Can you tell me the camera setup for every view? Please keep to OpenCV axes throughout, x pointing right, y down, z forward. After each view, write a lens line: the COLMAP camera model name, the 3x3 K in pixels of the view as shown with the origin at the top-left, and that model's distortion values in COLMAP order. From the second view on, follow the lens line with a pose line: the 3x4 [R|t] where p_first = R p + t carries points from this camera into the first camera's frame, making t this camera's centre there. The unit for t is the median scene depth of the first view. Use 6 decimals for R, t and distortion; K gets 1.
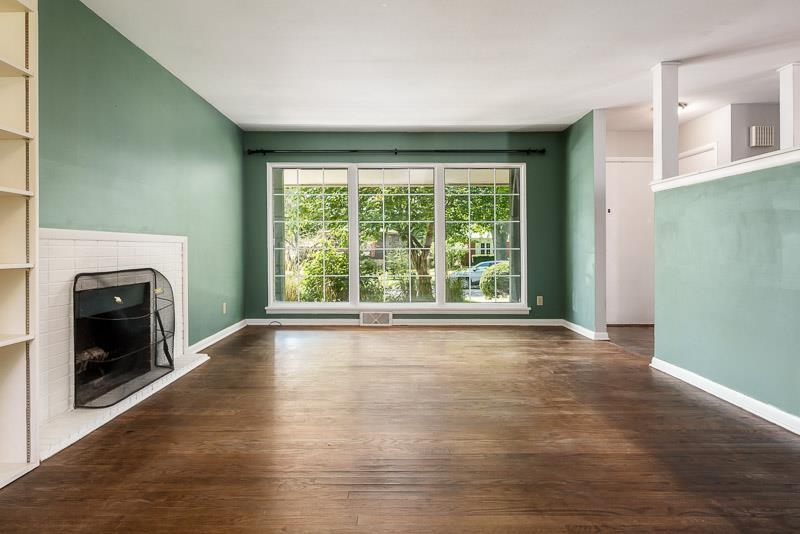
lens RADIAL K [[463.3, 0, 390.6], [0, 463.3, 252.6], [0, 0, 1]] dist [-0.001872, -0.000004]
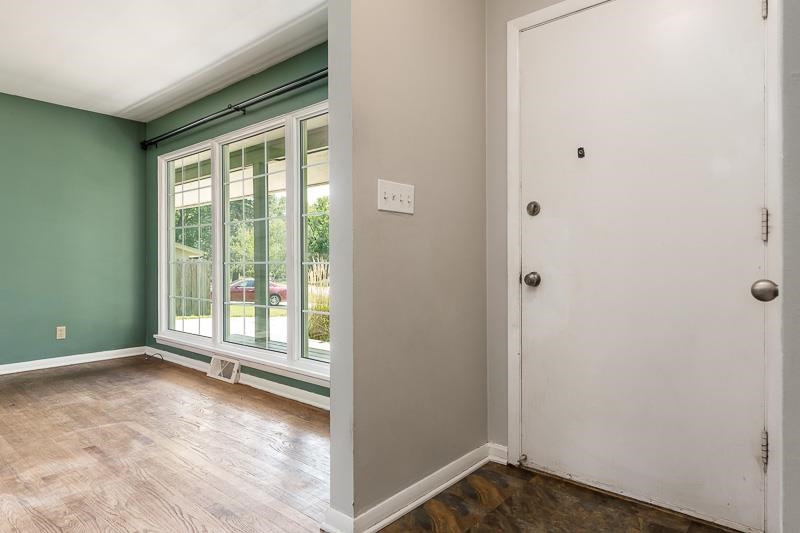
lens RADIAL K [[465.3, 0, 400.0], [0, 465.3, 266.5], [0, 0, 1]] dist [0.002498, 0.000744]
pose [[0.767779, 0.001114, -0.640714, 0.754557], [-0.003149, 0.999993, -0.002035, -0.002661], [0.640707, 0.003580, 0.767777, 0.841012]]
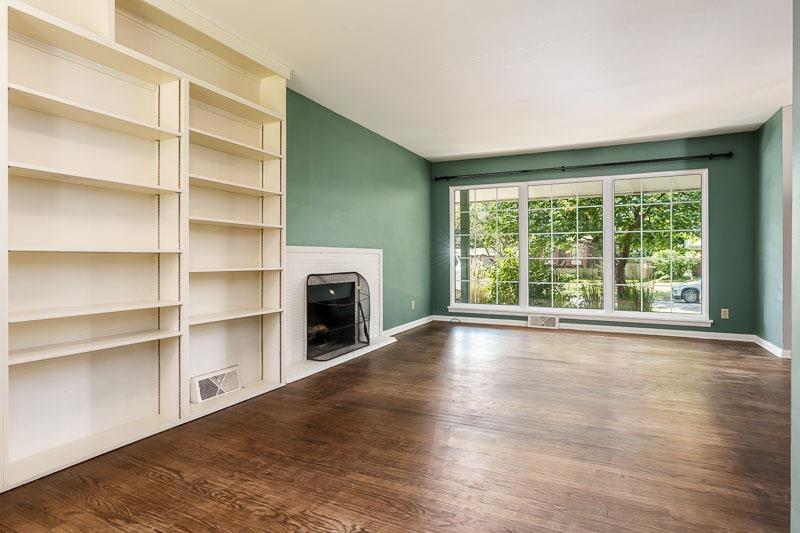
lens RADIAL K [[450.0, 0, 396.0], [0, 450.0, 260.0], [0, 0, 1]] dist [0.003593, 0.001362]
pose [[0.899641, 0.002684, -0.436622, 0.155336], [-0.003893, 0.999991, -0.001876, -0.001010], [0.436612, 0.003387, 0.899643, -0.149575]]
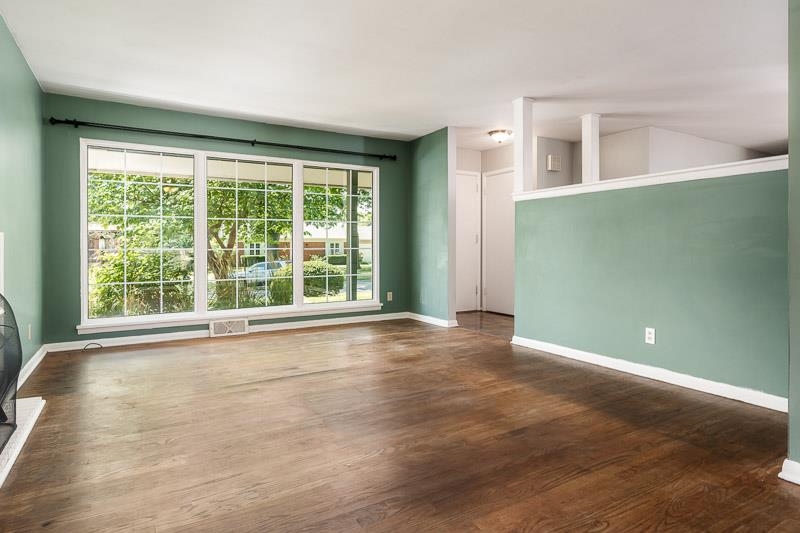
lens RADIAL K [[459.3, 0, 401.3], [0, 459.3, 247.8], [0, 0, 1]] dist [-0.002580, 0.000327]
pose [[0.855988, -0.004340, 0.516978, -0.263407], [0.010366, 0.999908, -0.008770, 0.000777], [-0.516892, 0.012866, 0.855954, 0.093860]]
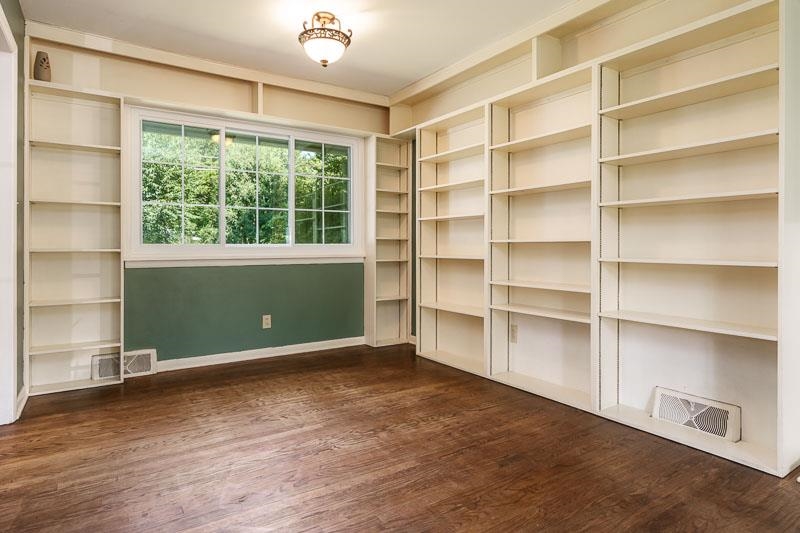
lens RADIAL K [[459.3, 0, 401.3], [0, 459.3, 247.8], [0, 0, 1]] dist [-0.002580, 0.000327]
pose [[-0.826633, 0.000942, -0.562740, 0.188820], [-0.004260, 0.999959, 0.007931, -0.005967], [0.562725, 0.008953, -0.826596, 0.622365]]
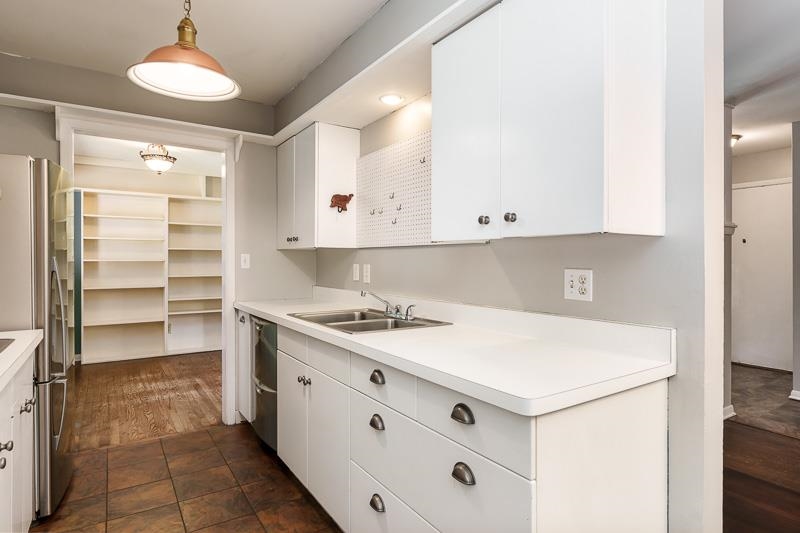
lens RADIAL K [[450.0, 0, 396.0], [0, 450.0, 260.0], [0, 0, 1]] dist [0.003593, 0.001362]
pose [[0.548458, -0.002444, -0.836175, 1.083561], [-0.003113, 0.999983, -0.004964, -0.053303], [0.836172, 0.005325, 0.548441, -0.096154]]
